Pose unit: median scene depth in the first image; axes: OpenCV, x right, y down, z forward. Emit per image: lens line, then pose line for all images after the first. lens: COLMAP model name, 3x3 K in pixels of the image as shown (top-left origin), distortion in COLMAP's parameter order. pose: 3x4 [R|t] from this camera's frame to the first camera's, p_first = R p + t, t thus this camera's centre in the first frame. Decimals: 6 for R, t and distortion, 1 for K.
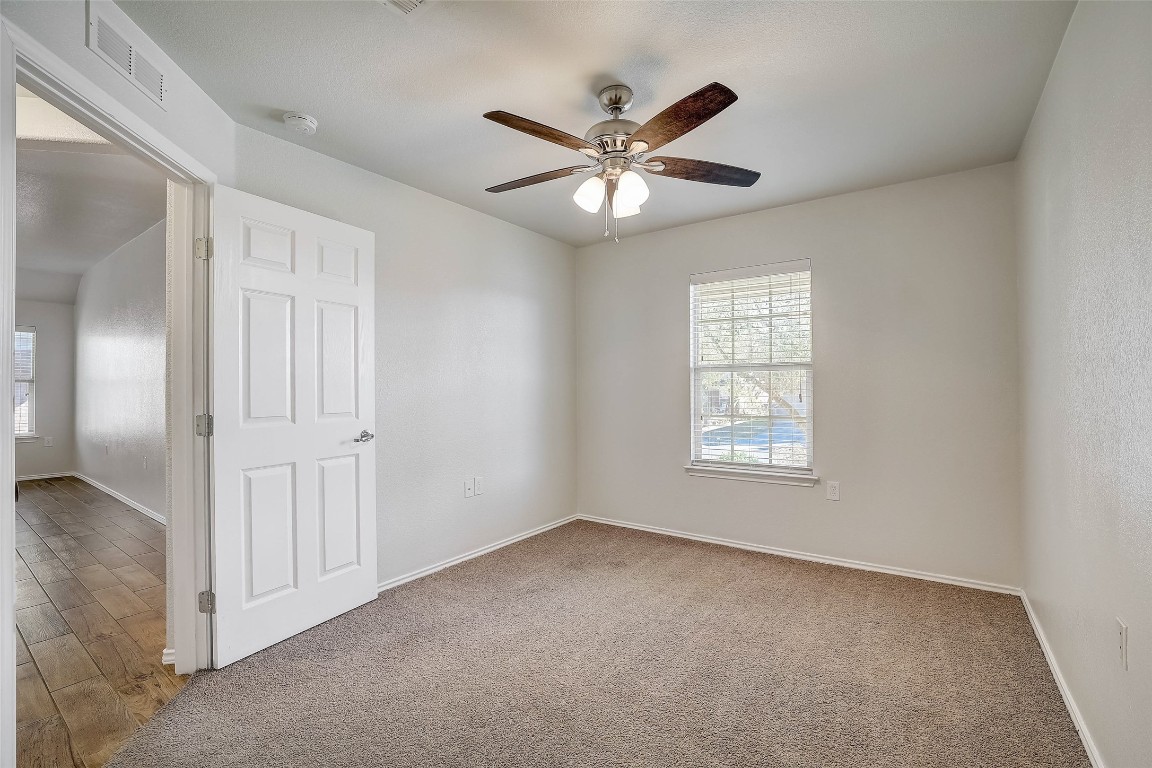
lens RADIAL K [[494.6, 0, 579.0], [0, 494.6, 385.2], [0, 0, 1]] dist [-0.049343, 0.017572]
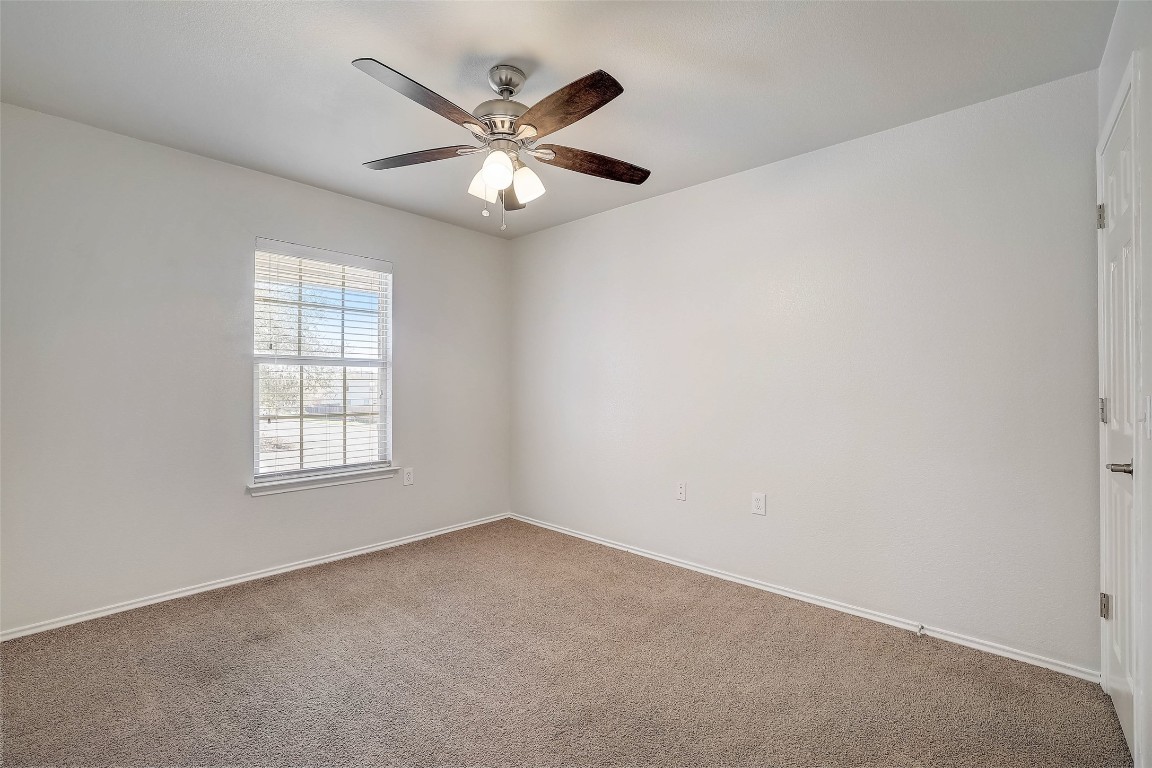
lens RADIAL K [[494.6, 0, 579.0], [0, 494.6, 385.2], [0, 0, 1]] dist [-0.049343, 0.017572]
pose [[0.107283, 0.005365, 0.994214, -0.523713], [-0.007608, 0.999961, -0.004576, 0.008773], [-0.994199, -0.007073, 0.107320, 0.462504]]
